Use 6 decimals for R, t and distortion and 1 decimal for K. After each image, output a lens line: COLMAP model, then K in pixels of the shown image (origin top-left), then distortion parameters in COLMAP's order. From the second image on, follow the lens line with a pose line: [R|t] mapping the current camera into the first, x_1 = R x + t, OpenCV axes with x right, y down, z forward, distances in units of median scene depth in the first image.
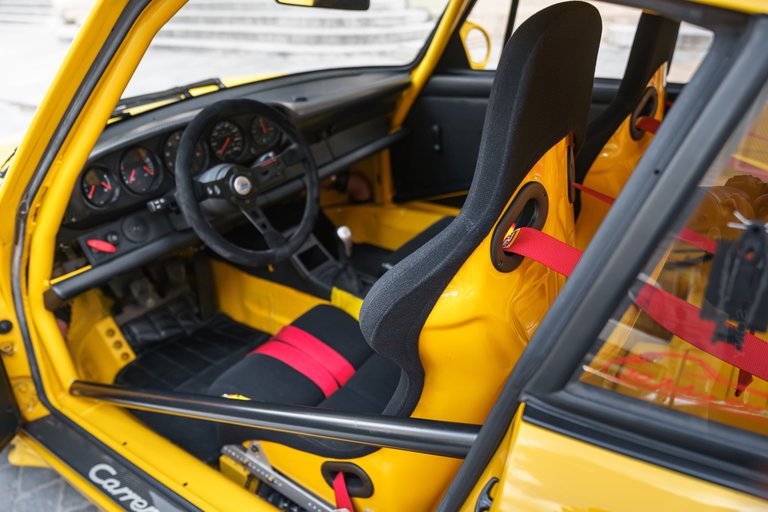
lens RADIAL K [[545.3, 0, 384.0], [0, 545.3, 256.0], [0, 0, 1]] dist [-0.005154, 0.002265]
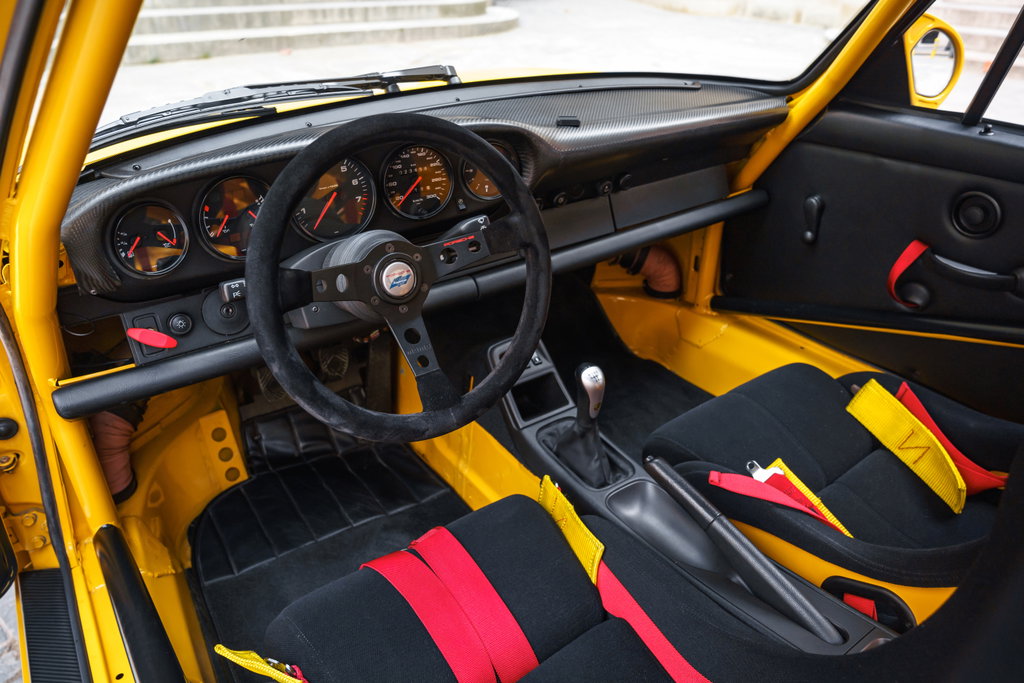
lens RADIAL K [[742.4, 0, 489.4], [0, 742.4, 341.4], [0, 0, 1]] dist [-0.064348, 0.089434]
pose [[0.938687, 0.217958, -0.267135, 0.018293], [-0.208868, 0.975954, 0.062350, -0.093055], [0.274302, -0.002731, 0.961640, 0.235530]]
